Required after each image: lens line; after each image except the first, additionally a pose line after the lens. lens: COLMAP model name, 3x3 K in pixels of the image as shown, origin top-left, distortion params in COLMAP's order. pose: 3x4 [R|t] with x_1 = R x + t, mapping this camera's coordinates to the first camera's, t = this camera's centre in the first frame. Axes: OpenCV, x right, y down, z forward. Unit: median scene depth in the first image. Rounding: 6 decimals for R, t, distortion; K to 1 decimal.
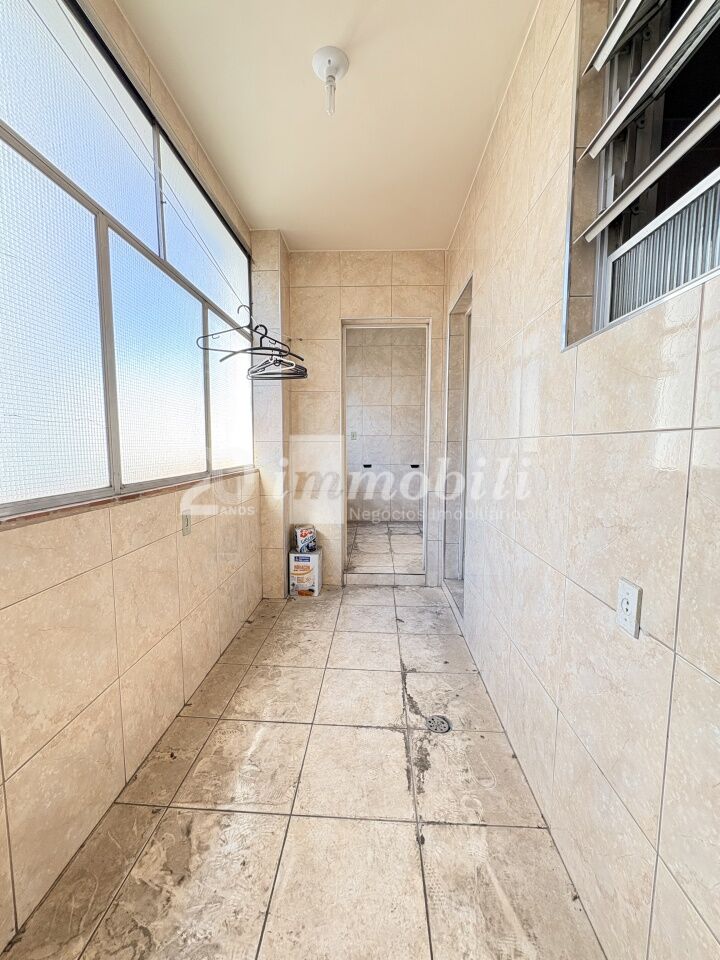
lens RADIAL K [[381.9, 0, 360.7], [0, 381.9, 479.4], [0, 0, 1]] dist [0.002889, -0.000042]
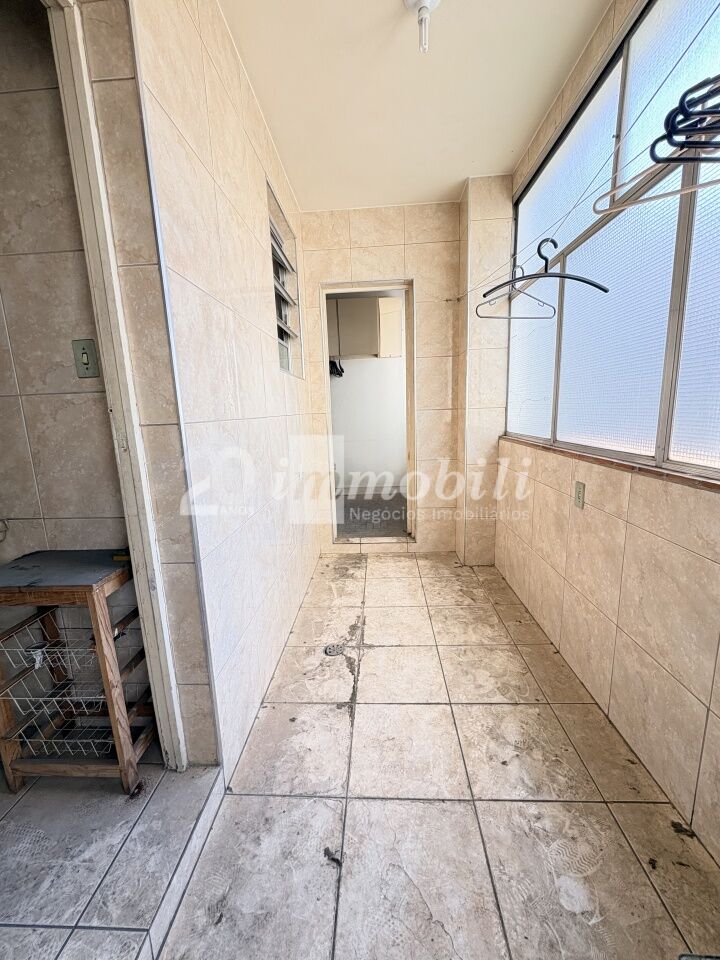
lens RADIAL K [[381.9, 0, 362.1], [0, 381.9, 480.0], [0, 0, 1]] dist [0.002889, -0.000042]
pose [[-0.999495, 0.030866, 0.007570, 0.083794], [0.031765, 0.962589, 0.269098, -0.204183], [0.001019, 0.269203, -0.963083, 1.959096]]
